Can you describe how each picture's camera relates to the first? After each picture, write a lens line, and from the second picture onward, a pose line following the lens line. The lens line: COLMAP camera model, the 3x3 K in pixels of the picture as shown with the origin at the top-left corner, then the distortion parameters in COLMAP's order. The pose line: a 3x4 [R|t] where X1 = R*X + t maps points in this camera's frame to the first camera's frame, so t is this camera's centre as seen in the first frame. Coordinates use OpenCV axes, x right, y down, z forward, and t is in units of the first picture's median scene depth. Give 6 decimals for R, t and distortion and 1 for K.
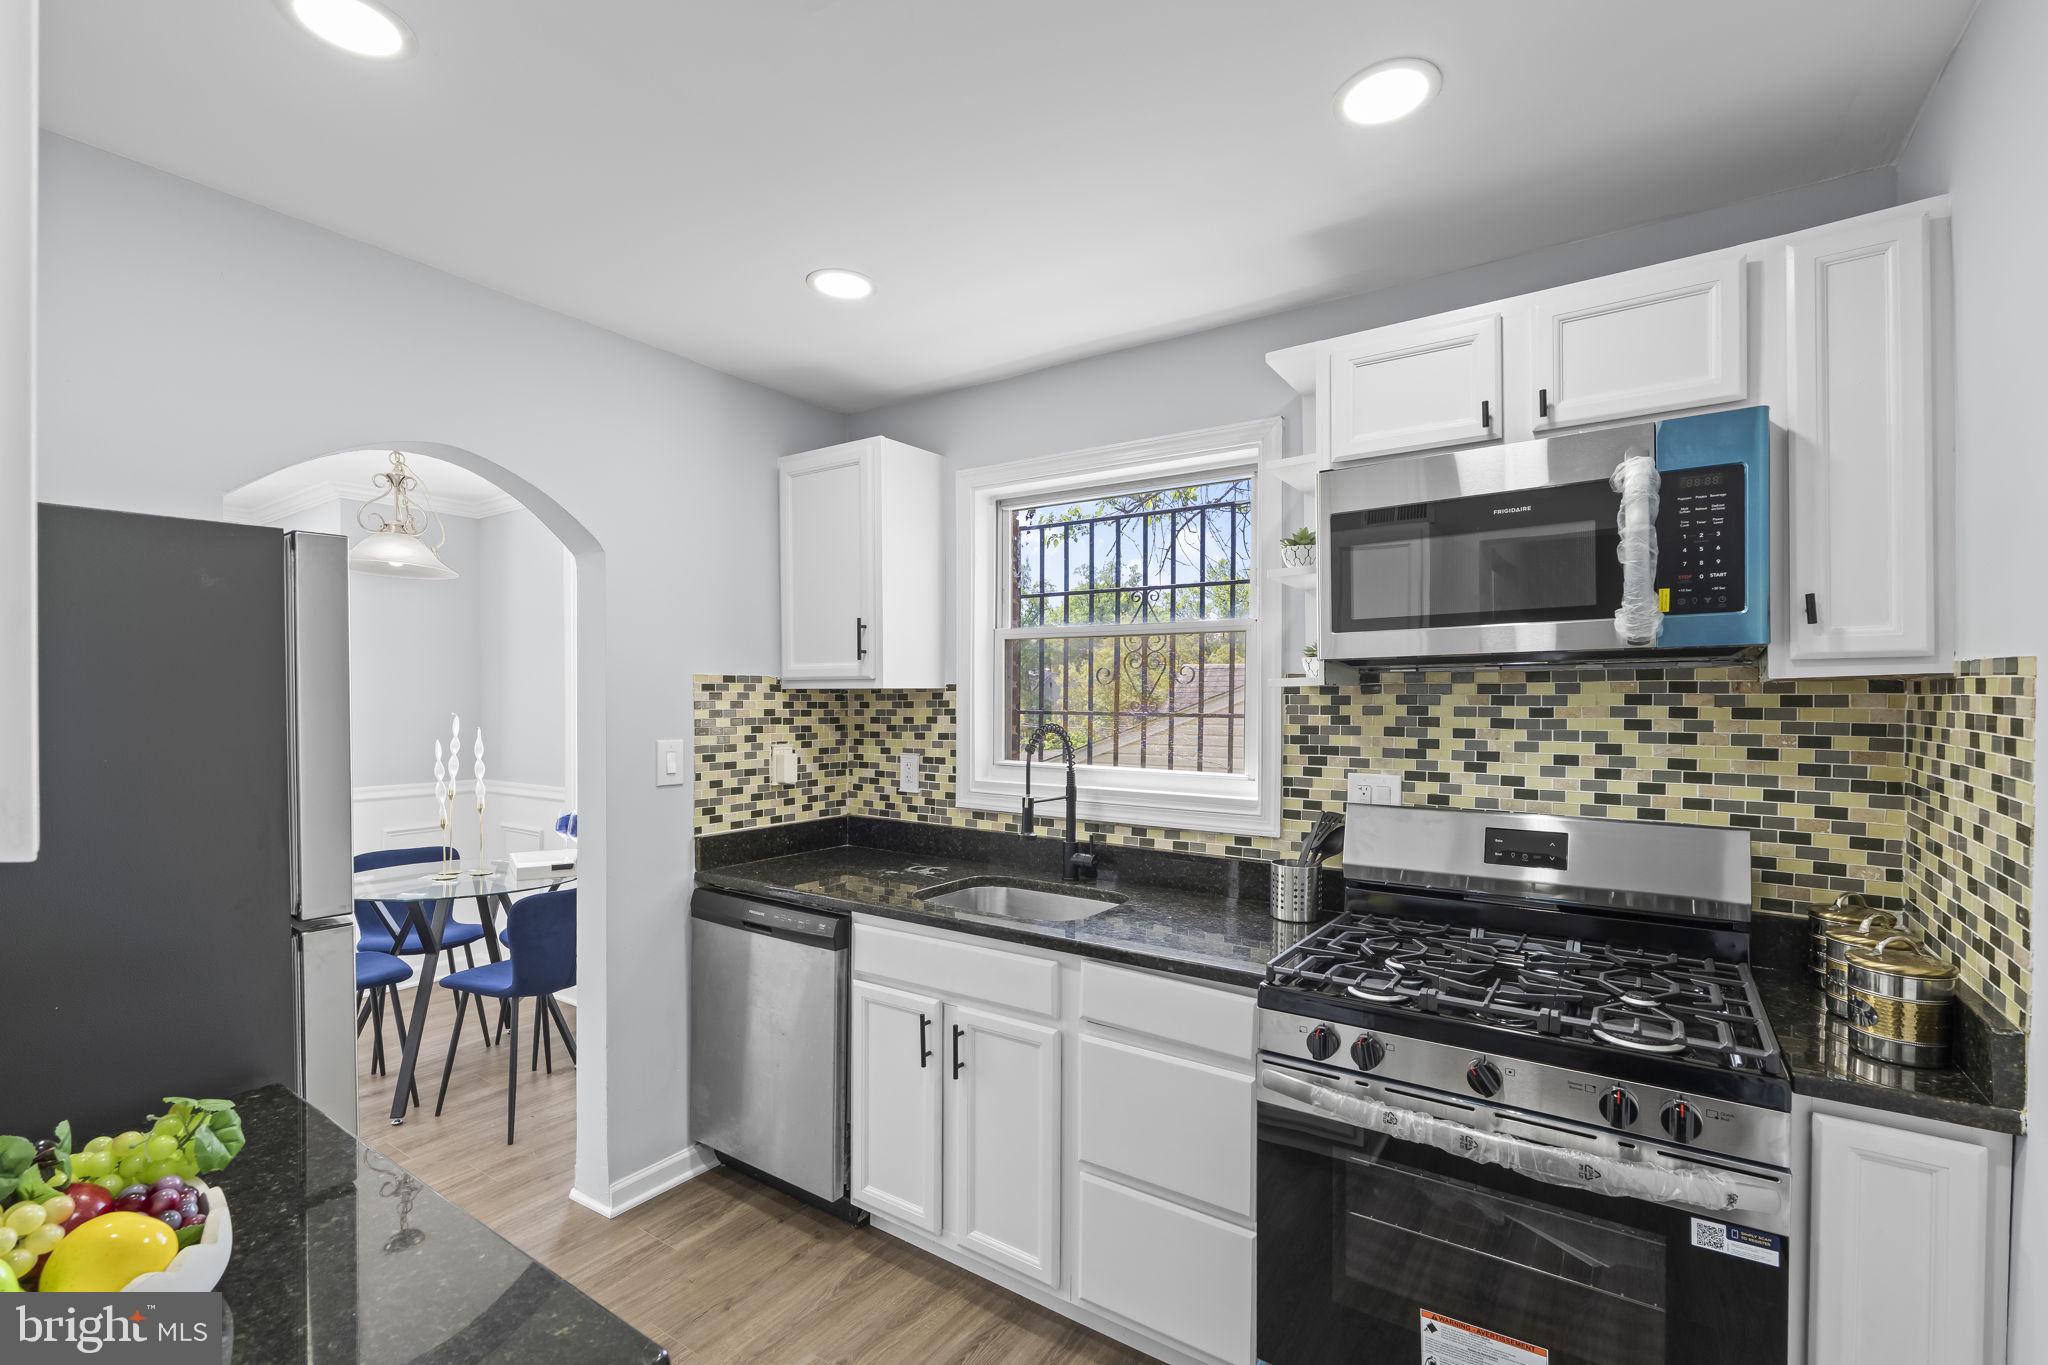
lens RADIAL K [[895.5, 0, 1030.6], [0, 895.5, 693.3], [0, 0, 1]] dist [-0.004779, -0.000361]
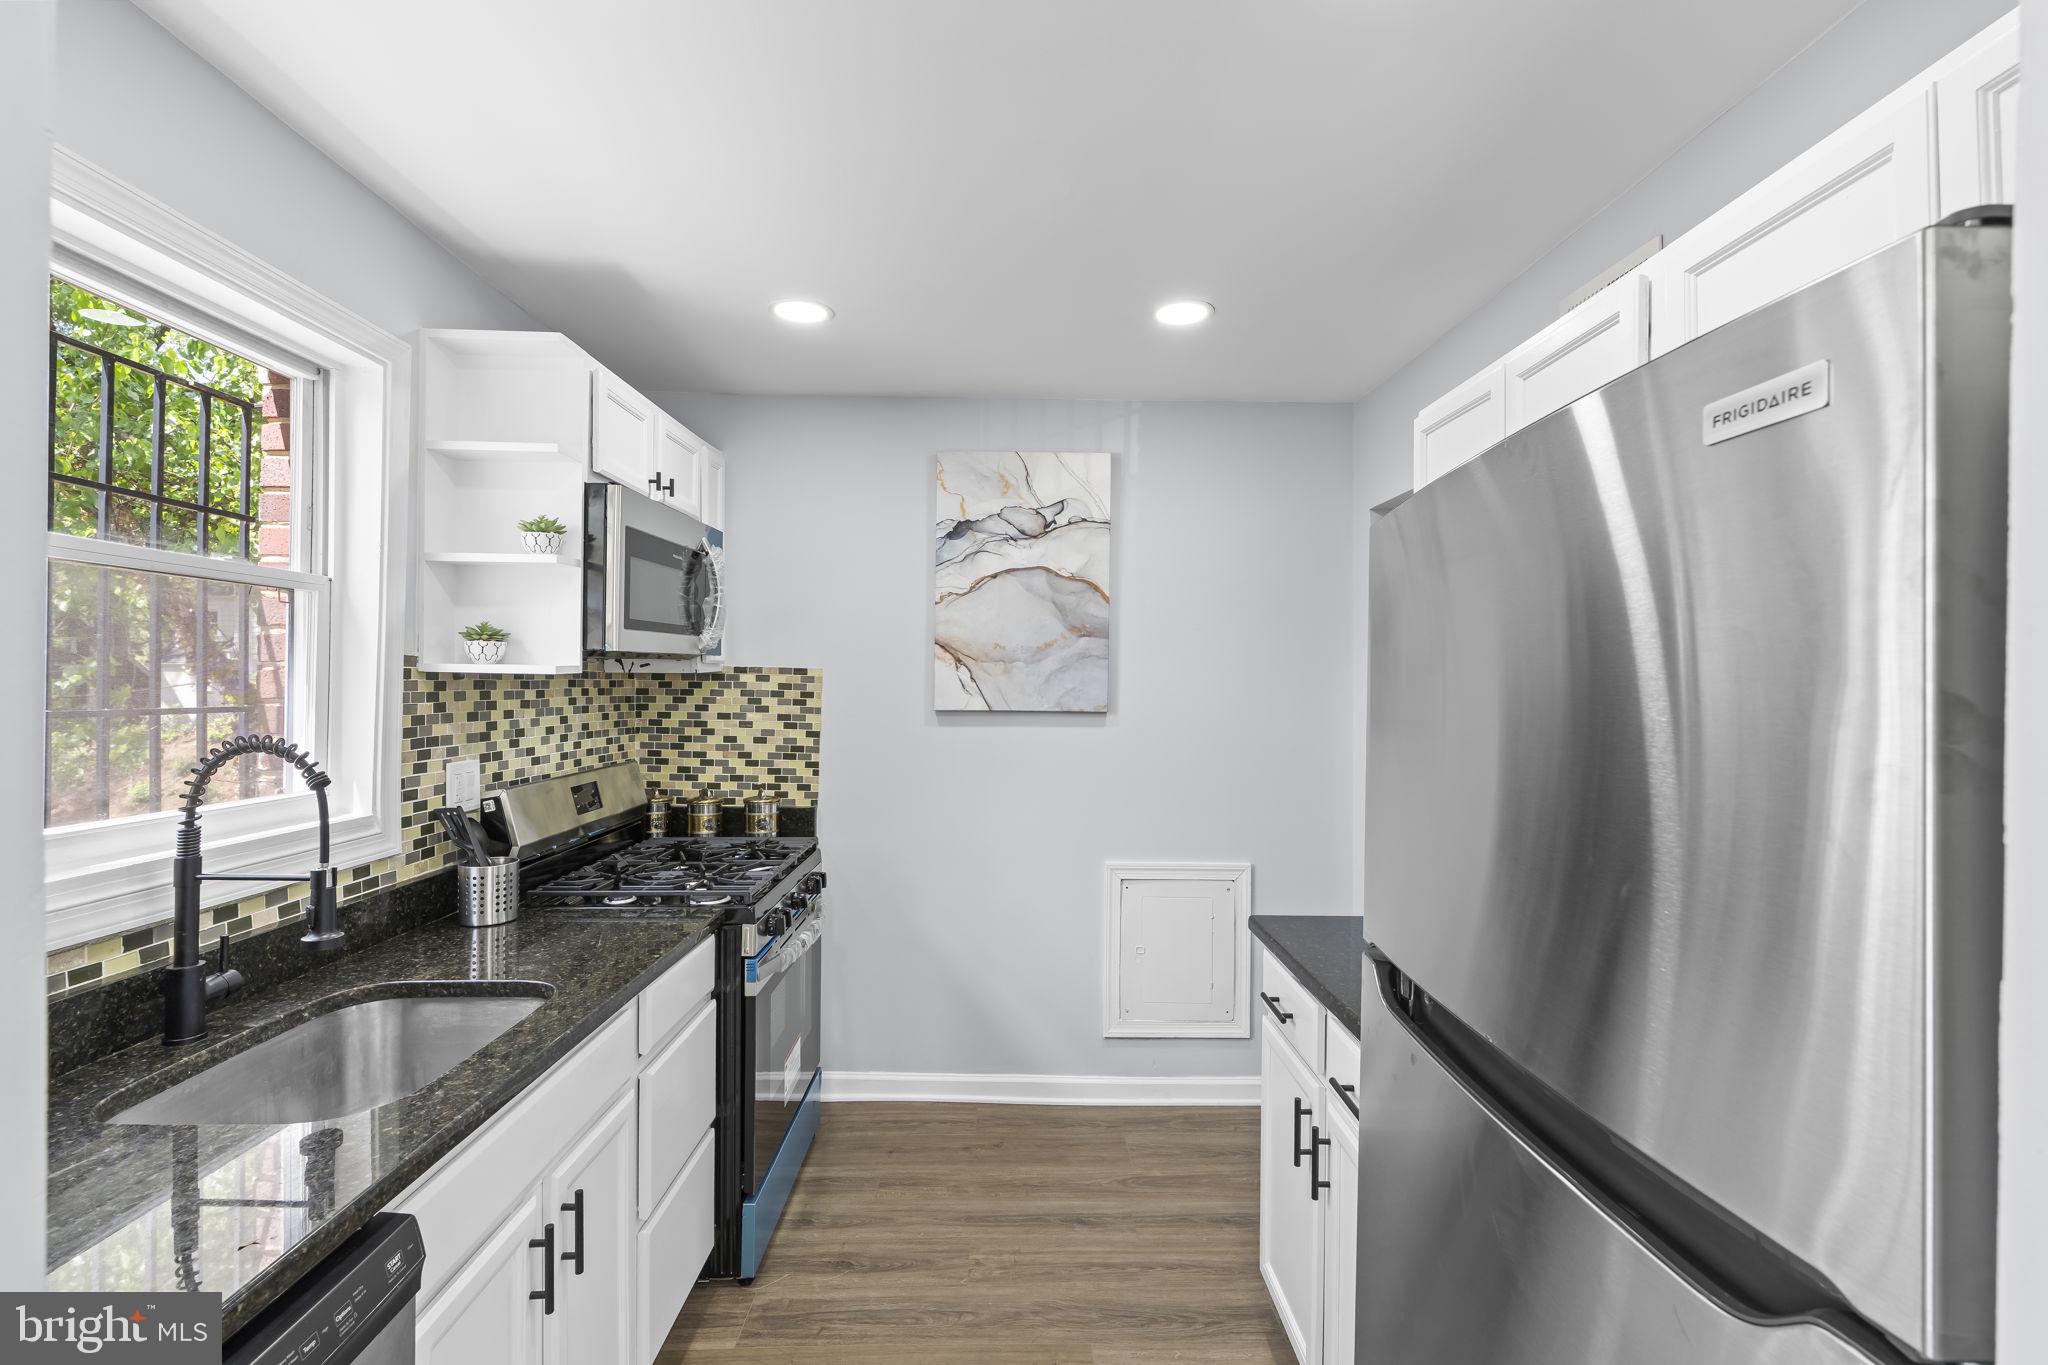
lens RADIAL K [[895.5, 0, 1022.4], [0, 895.5, 679.3], [0, 0, 1]] dist [-0.004779, -0.000361]
pose [[-0.574428, 0.002552, 0.818551, -0.783722], [0.001305, 0.999997, -0.002201, 0.003760], [-0.818554, -0.000196, -0.574430, 1.082577]]
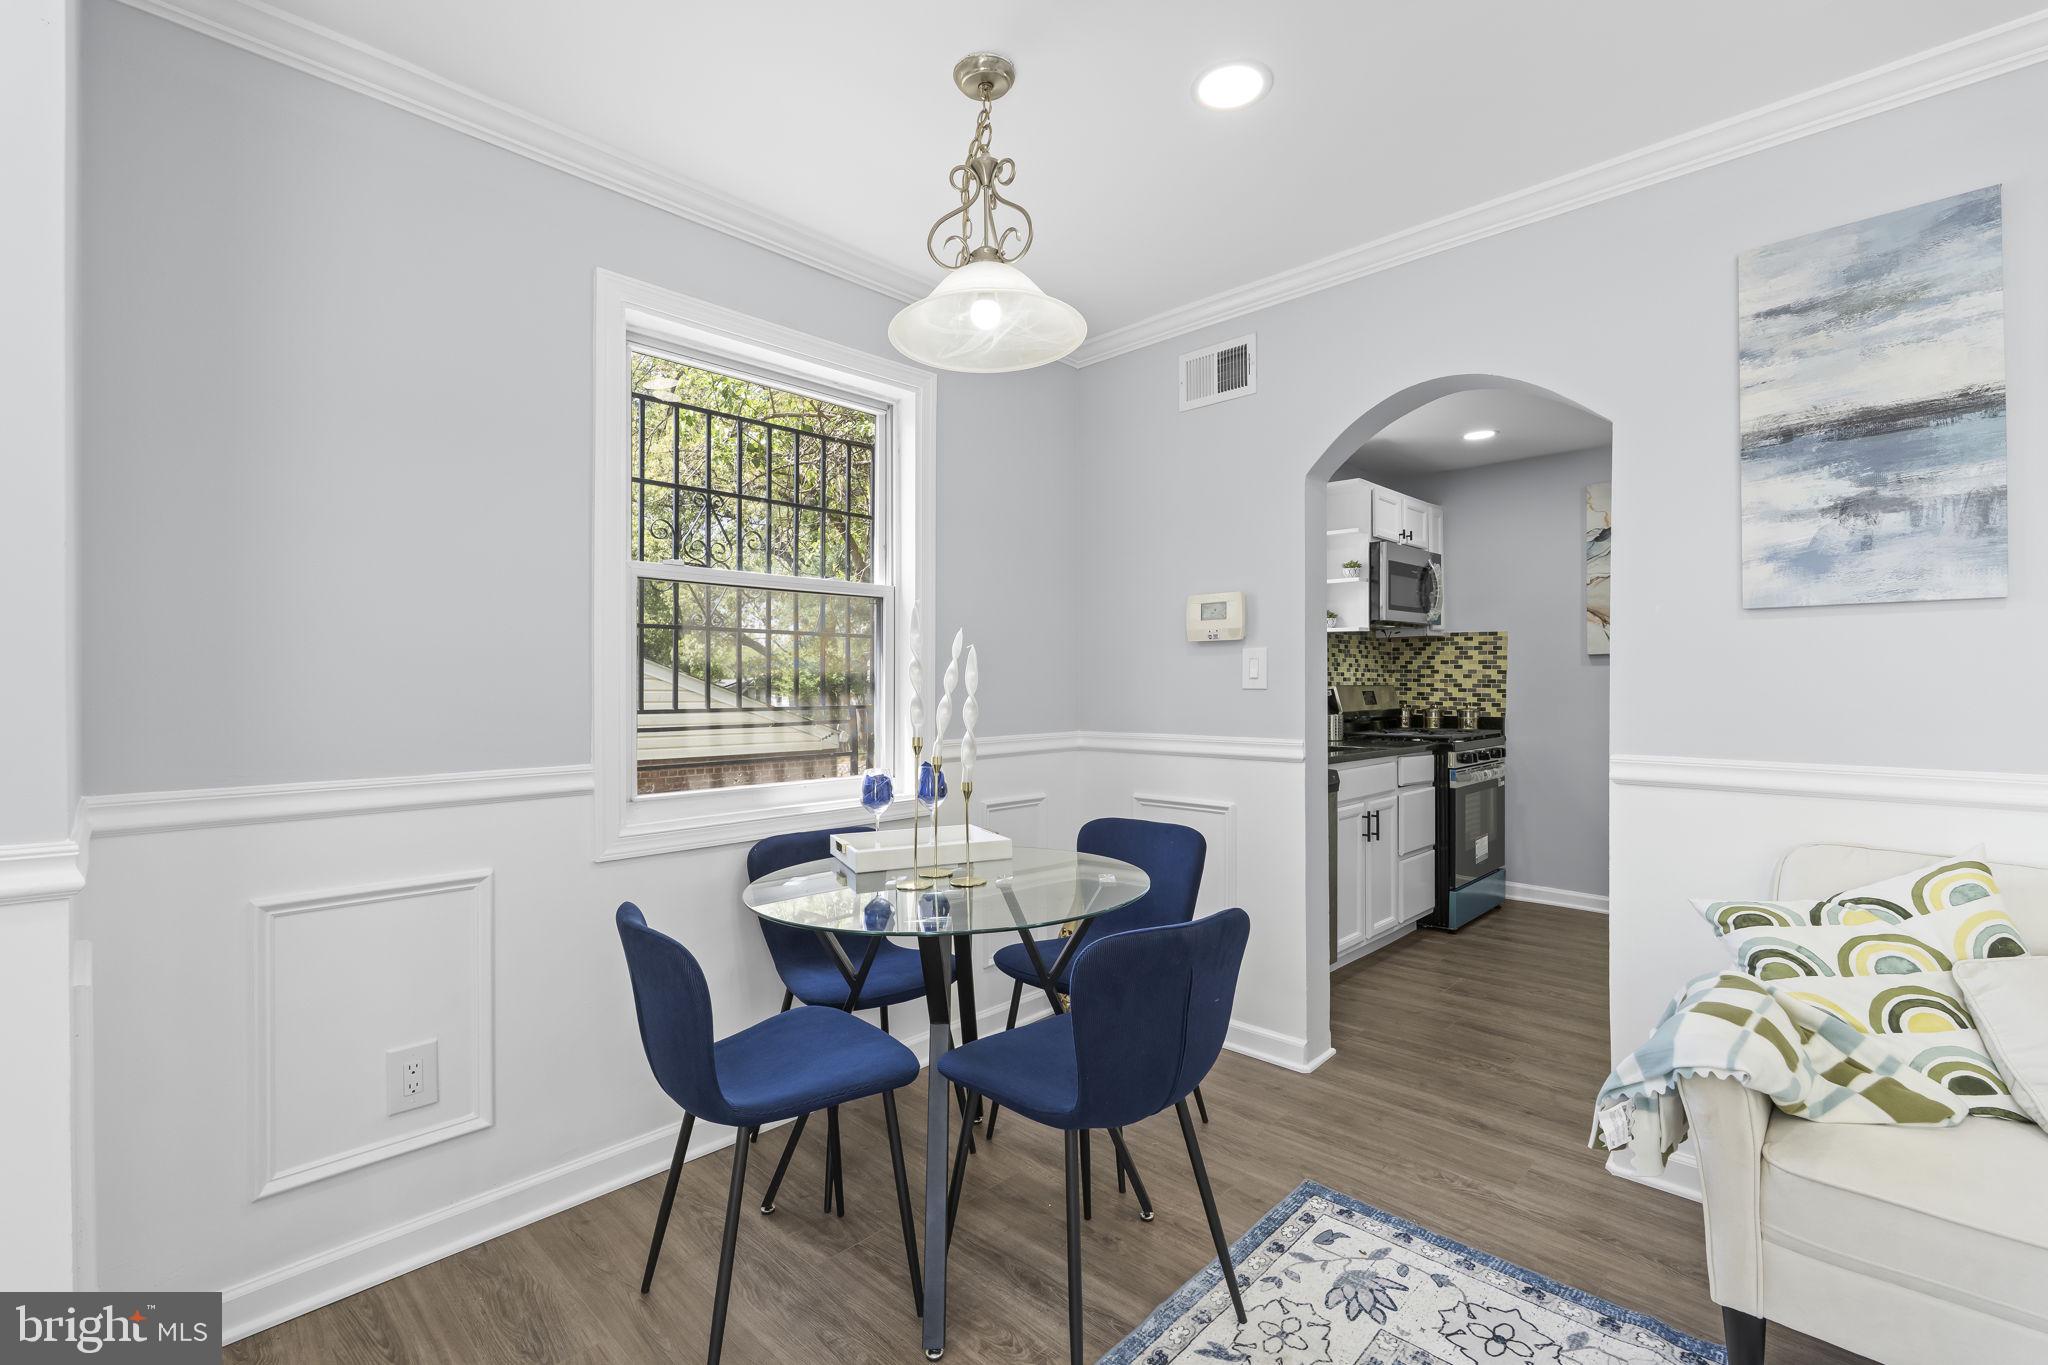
lens RADIAL K [[895.5, 0, 1028.2], [0, 895.5, 679.6], [0, 0, 1]] dist [-0.004779, -0.000361]
pose [[0.171880, 0.009769, 0.985069, -1.917914], [0.006183, 0.999920, -0.010995, 0.126678], [-0.985099, 0.007980, 0.171806, 1.345485]]
